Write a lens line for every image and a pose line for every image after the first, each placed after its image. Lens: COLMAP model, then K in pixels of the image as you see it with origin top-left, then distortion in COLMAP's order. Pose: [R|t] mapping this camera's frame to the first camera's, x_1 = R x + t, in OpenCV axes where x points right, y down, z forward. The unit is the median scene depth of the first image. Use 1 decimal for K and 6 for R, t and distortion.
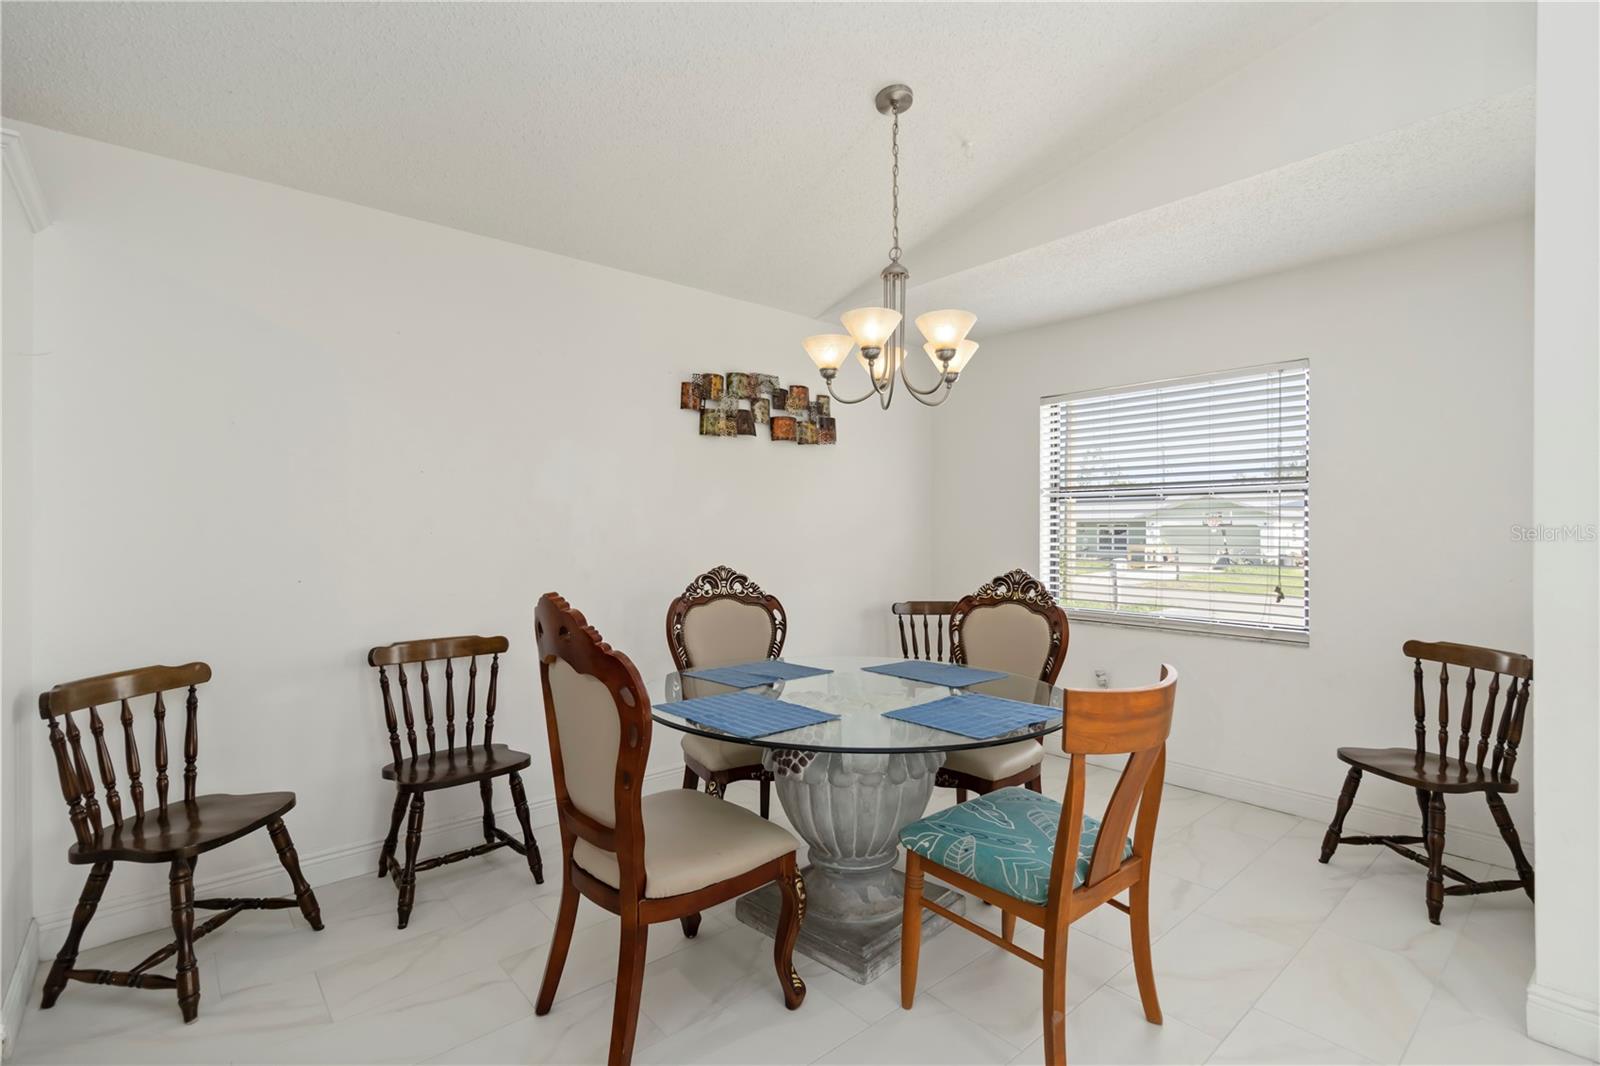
lens RADIAL K [[744.1, 0, 811.7], [0, 744.1, 533.8], [0, 0, 1]] dist [0.000548, 0.001338]
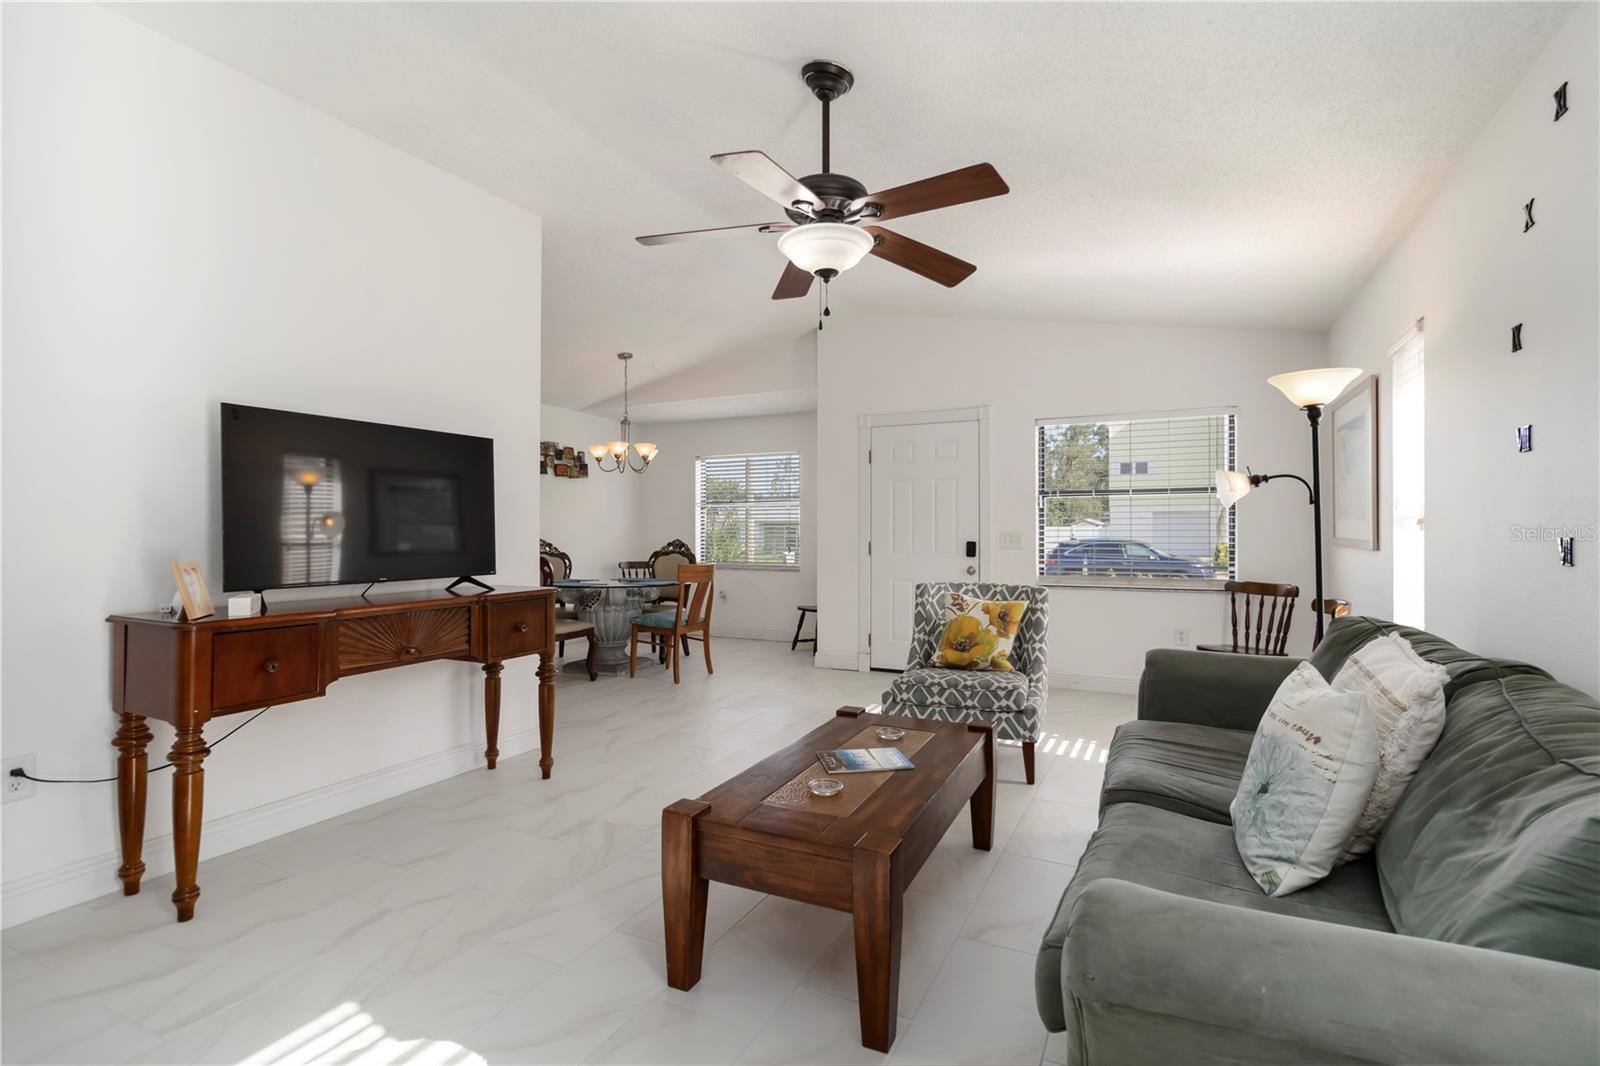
lens RADIAL K [[744.1, 0, 811.7], [0, 744.1, 533.8], [0, 0, 1]] dist [0.000548, 0.001338]
pose [[0.925640, -0.001075, 0.378404, -0.207642], [0.002535, 0.999991, -0.003358, 0.037948], [-0.378397, 0.004068, 0.925634, -1.266778]]
